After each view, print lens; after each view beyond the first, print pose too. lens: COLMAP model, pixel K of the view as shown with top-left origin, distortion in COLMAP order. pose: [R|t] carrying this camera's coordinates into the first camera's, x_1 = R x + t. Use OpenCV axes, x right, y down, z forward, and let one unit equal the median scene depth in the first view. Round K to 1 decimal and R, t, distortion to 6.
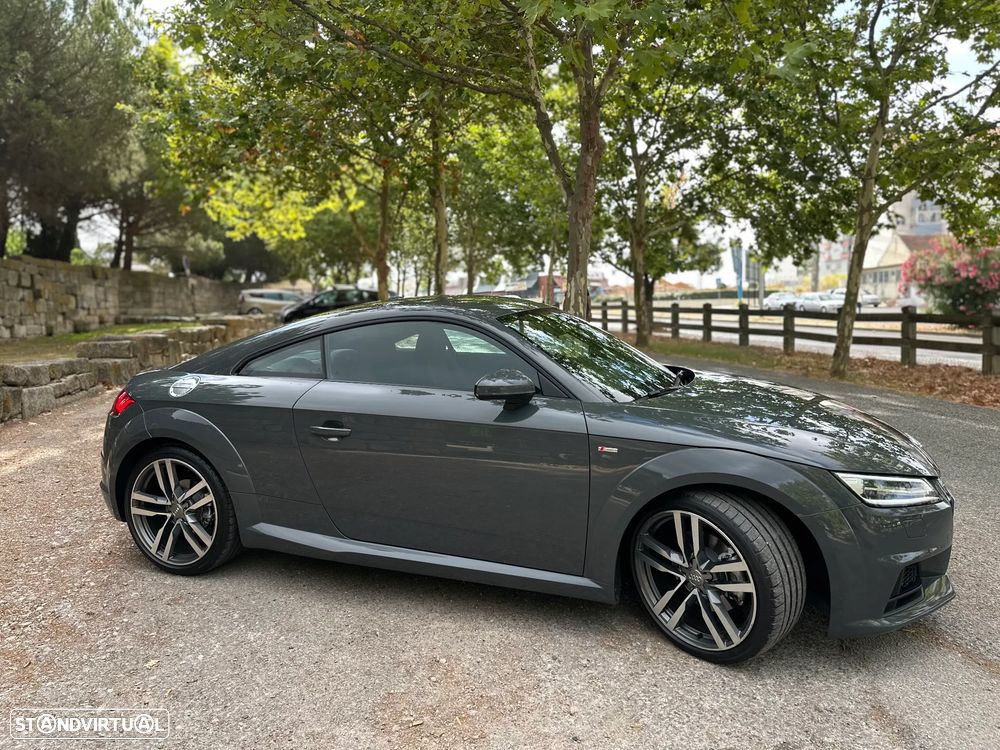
lens RADIAL K [[708.8, 0, 500.0], [0, 708.8, 375.0], [0, 0, 1]] dist [0.039282, -0.051732]
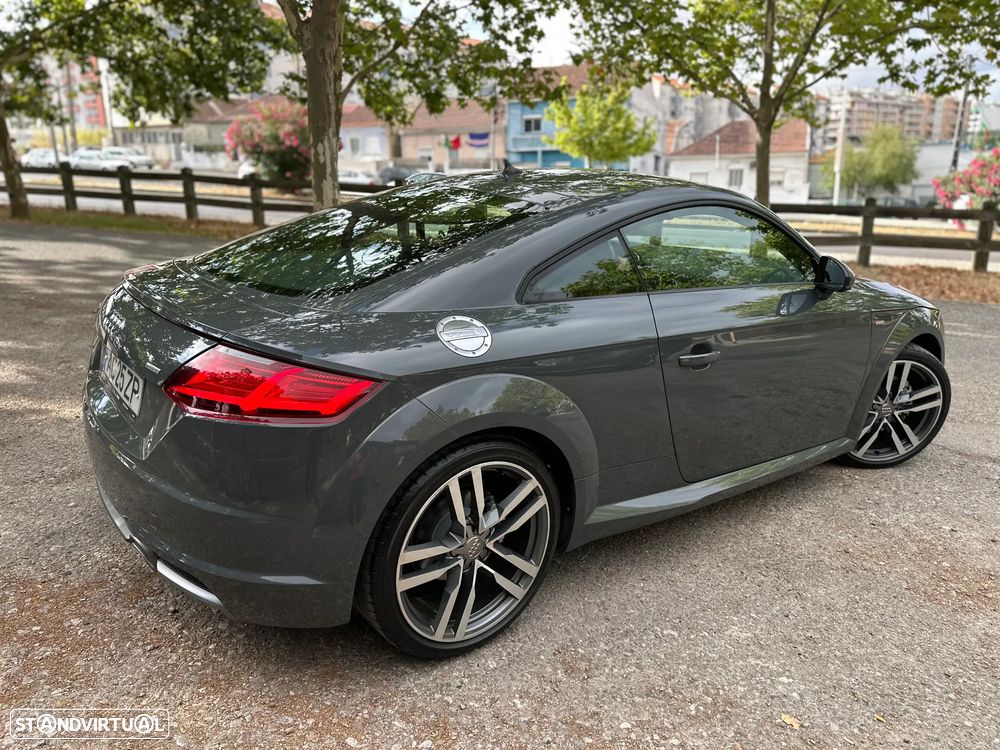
lens RADIAL K [[706.4, 0, 496.8], [0, 706.4, 379.9], [0, 0, 1]] dist [0.075149, -0.103017]
pose [[0.544862, -0.210240, 0.811742, -0.148429], [0.049863, 0.974469, 0.218917, -0.011352], [-0.837042, -0.078803, 0.541434, 0.115332]]
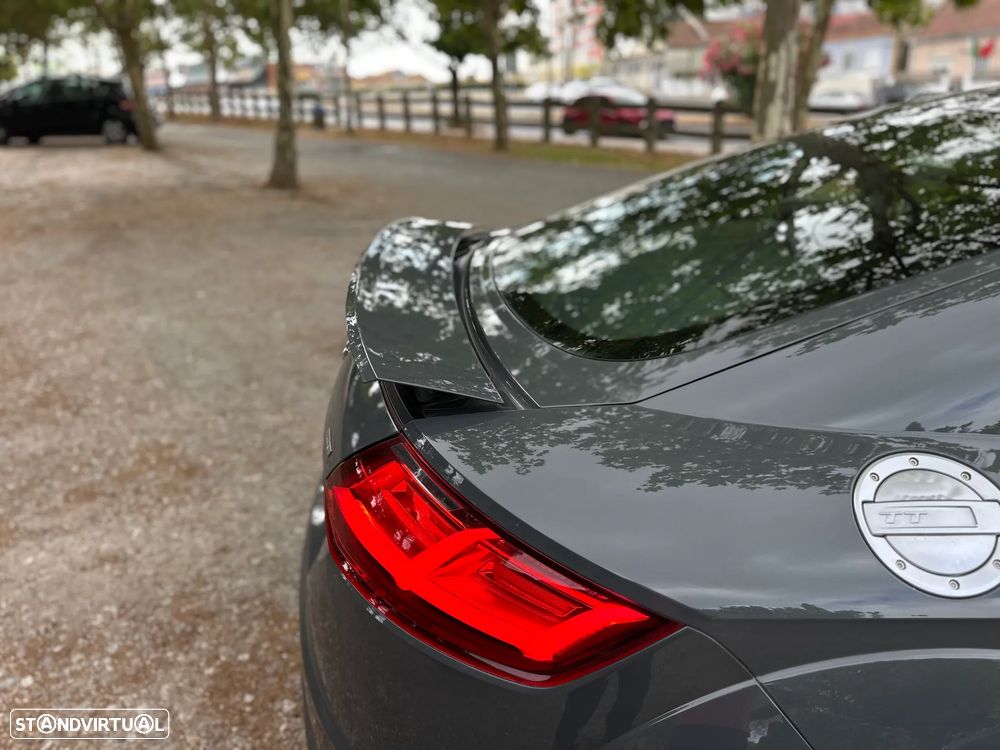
lens RADIAL K [[708.8, 0, 500.0], [0, 708.8, 375.0], [0, 0, 1]] dist [0.039282, -0.051732]
pose [[0.928422, -0.140612, 0.343890, -0.103029], [0.042929, 0.960014, 0.276641, -0.014958], [-0.369038, -0.242077, 0.897335, 0.149193]]
